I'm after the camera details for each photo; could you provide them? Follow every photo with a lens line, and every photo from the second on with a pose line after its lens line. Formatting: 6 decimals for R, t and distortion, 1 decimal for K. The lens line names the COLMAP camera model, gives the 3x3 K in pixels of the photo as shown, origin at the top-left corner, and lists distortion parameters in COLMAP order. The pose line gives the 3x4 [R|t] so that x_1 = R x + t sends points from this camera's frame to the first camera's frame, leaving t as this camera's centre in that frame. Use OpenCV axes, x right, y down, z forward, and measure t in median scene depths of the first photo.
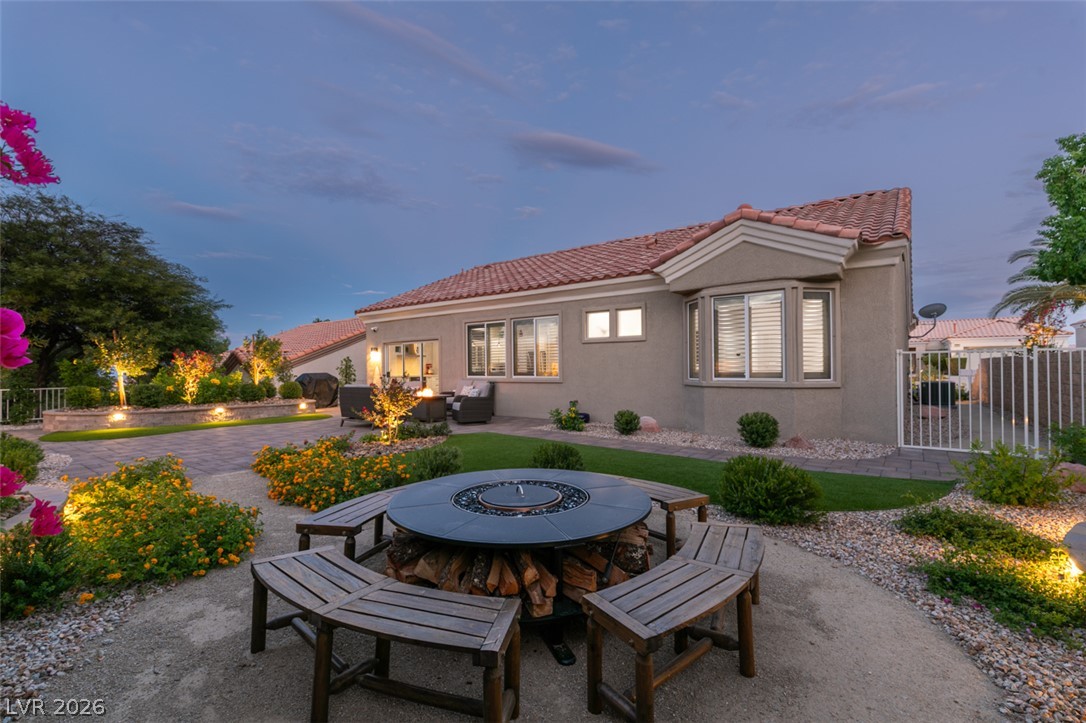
lens RADIAL K [[490.0, 0, 543.4], [0, 490.0, 360.9], [0, 0, 1]] dist [-0.000114, -0.000759]
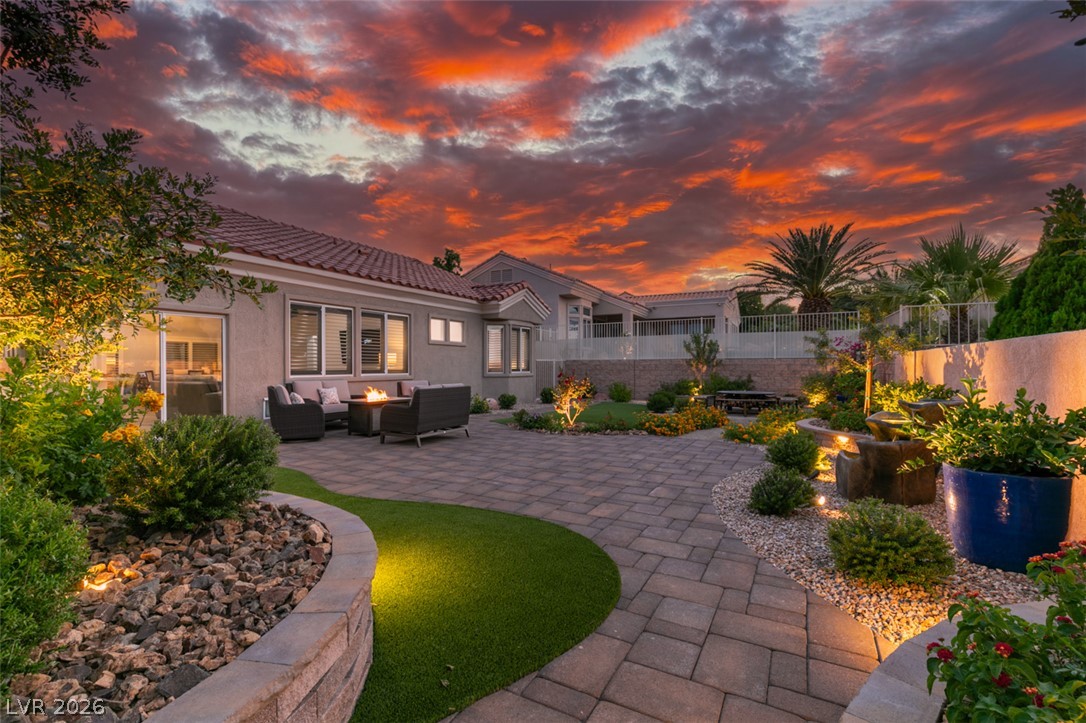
lens RADIAL K [[490.0, 0, 536.7], [0, 490.0, 364.6], [0, 0, 1]] dist [-0.000114, -0.000759]
pose [[-0.159550, 0.017384, 0.987037, -1.121893], [-0.000746, 0.999843, -0.017731, 0.033784], [-0.987190, -0.003565, -0.159511, 0.950977]]
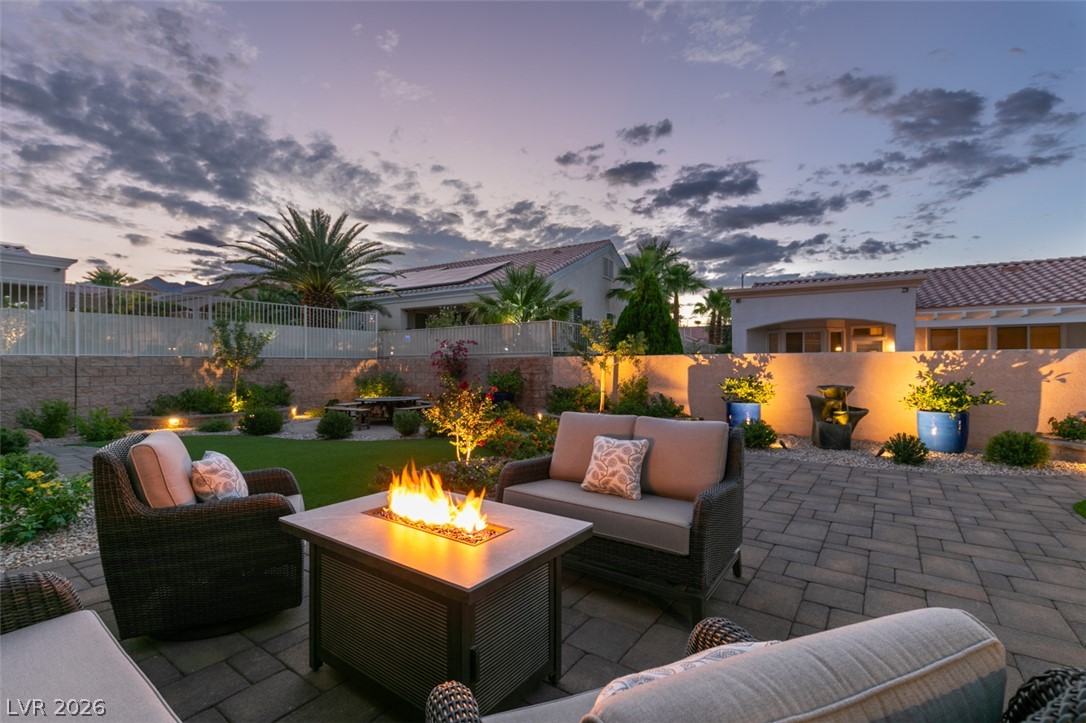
lens RADIAL K [[490.0, 0, 540.7], [0, 490.0, 360.3], [0, 0, 1]] dist [-0.000114, -0.000759]
pose [[-0.998697, 0.017037, -0.048103, -0.285633], [0.017646, 0.999769, -0.012266, 0.018766], [0.047883, -0.013099, -0.998767, 1.277305]]
